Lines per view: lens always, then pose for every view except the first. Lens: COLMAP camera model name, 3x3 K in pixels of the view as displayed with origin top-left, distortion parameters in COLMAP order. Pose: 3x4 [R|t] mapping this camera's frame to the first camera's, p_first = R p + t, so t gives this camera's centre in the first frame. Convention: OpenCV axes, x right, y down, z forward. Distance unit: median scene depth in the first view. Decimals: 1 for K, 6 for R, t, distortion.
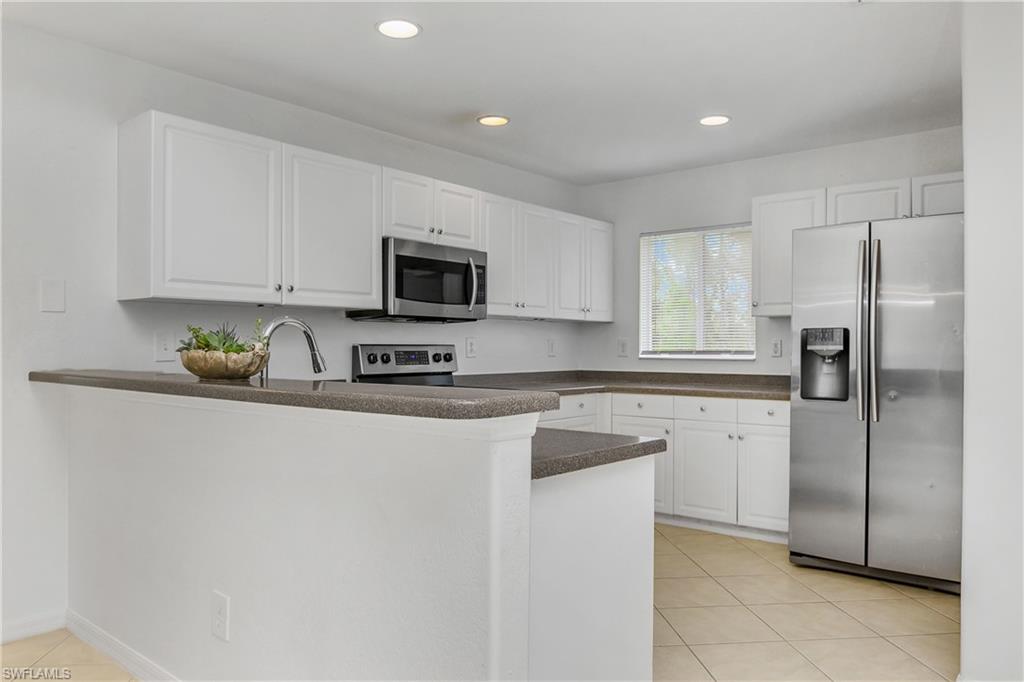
lens RADIAL K [[733.8, 0, 519.7], [0, 733.8, 343.0], [0, 0, 1]] dist [-0.009118, -0.000283]
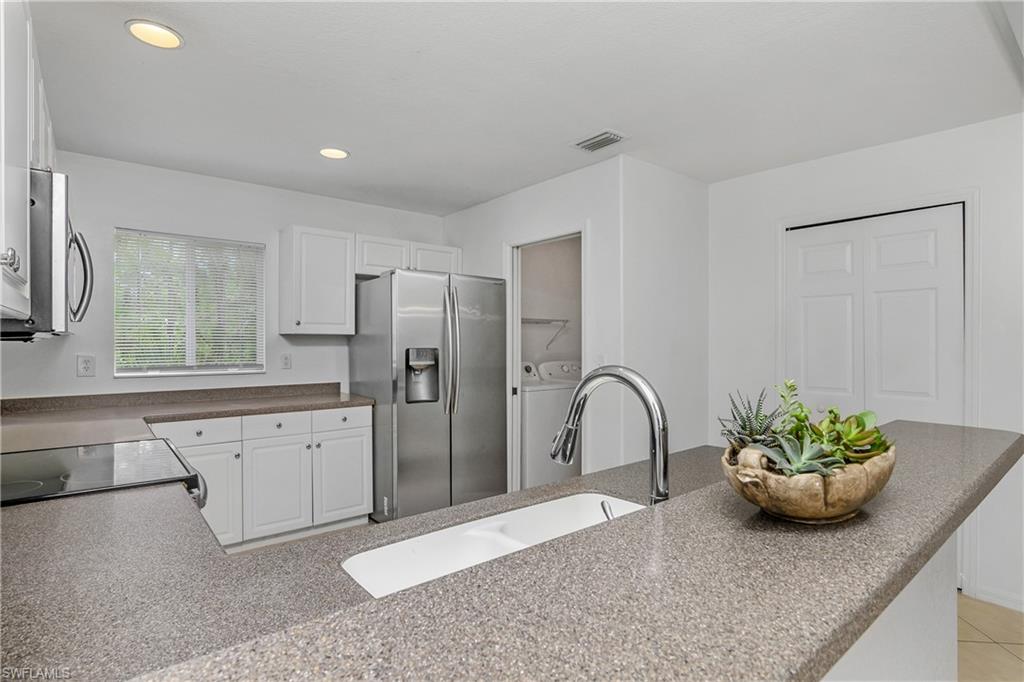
lens RADIAL K [[519.6, 0, 510.5], [0, 519.6, 342.8], [0, 0, 1]] dist [-0.019007, 0.000443]
pose [[0.171454, 0.004809, 0.985180, -0.428250], [-0.005481, 0.999977, -0.003928, -0.023243], [-0.985177, -0.004727, 0.171476, 0.609461]]
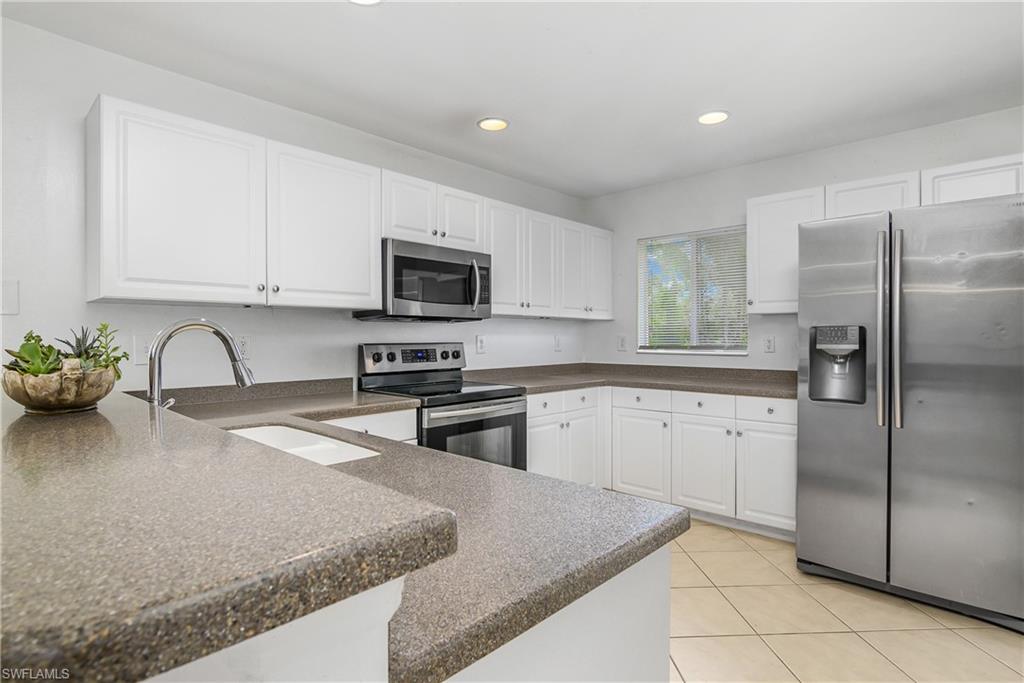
lens RADIAL K [[519.6, 0, 515.4], [0, 519.6, 337.7], [0, 0, 1]] dist [-0.019007, 0.000443]
pose [[0.997927, -0.004142, -0.064218, 0.039972], [0.004609, 0.999964, 0.007130, -0.010575], [0.064186, -0.007411, 0.997910, 0.275608]]
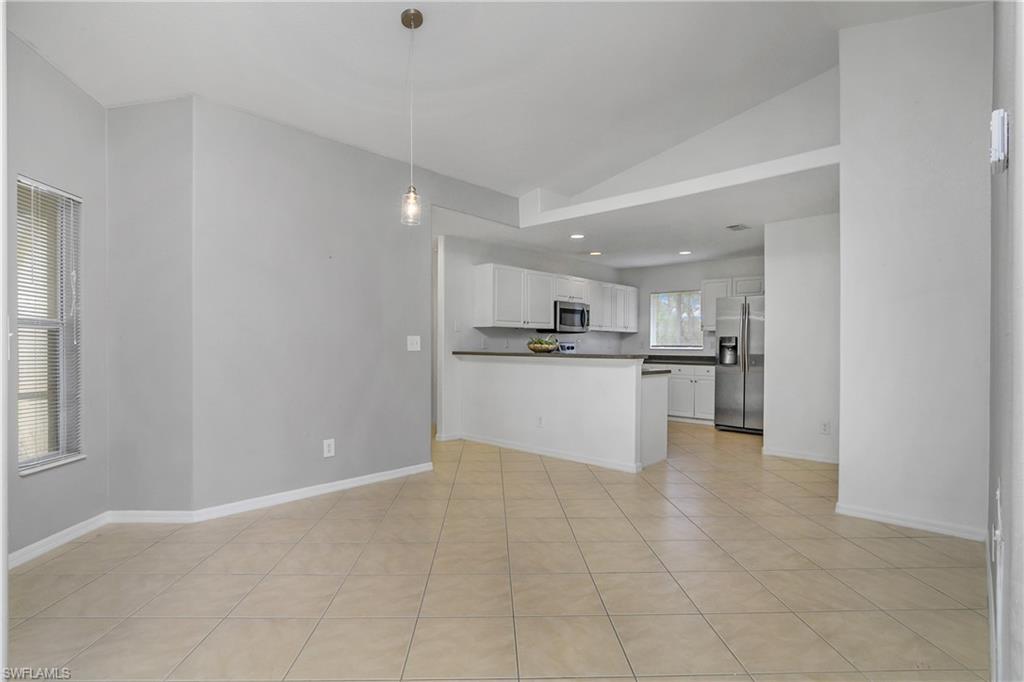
lens RADIAL K [[519.6, 0, 507.5], [0, 519.6, 346.2], [0, 0, 1]] dist [-0.019007, 0.000443]
pose [[0.997692, 0.002743, -0.067854, -0.211911], [-0.002093, 0.999951, 0.009660, -0.002611], [0.067877, -0.009495, 0.997649, -0.780680]]
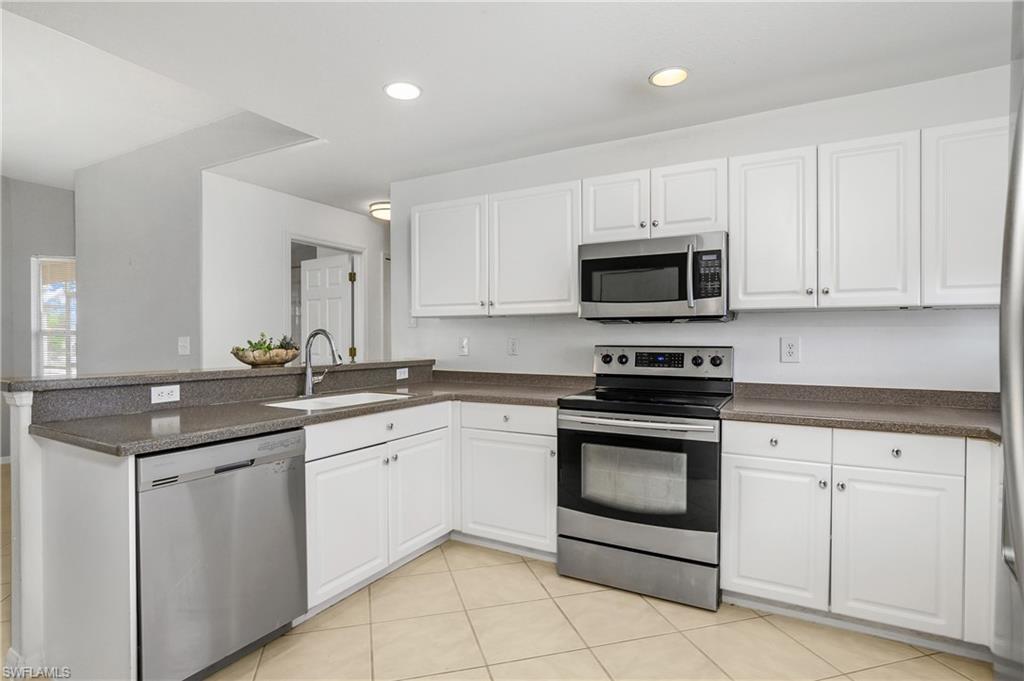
lens RADIAL K [[519.6, 0, 516.3], [0, 519.6, 342.2], [0, 0, 1]] dist [-0.019007, 0.000443]
pose [[0.189483, 0.001374, -0.981883, 0.501201], [0.003626, 0.999991, 0.002099, -0.005171], [0.981877, -0.003958, 0.189476, 0.712230]]
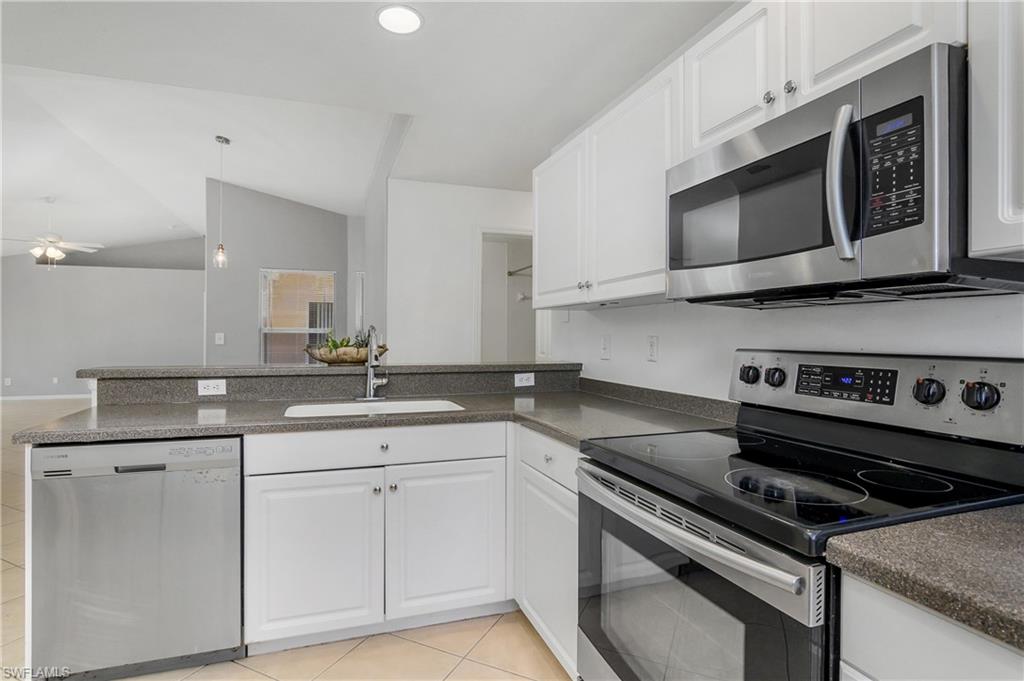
lens RADIAL K [[519.6, 0, 510.0], [0, 519.6, 336.1], [0, 0, 1]] dist [-0.019007, 0.000443]
pose [[-0.526148, -0.006654, -0.850367, 0.231342], [-0.002493, 0.999977, -0.006283, -0.005708], [0.850389, -0.001186, -0.526153, 1.027874]]
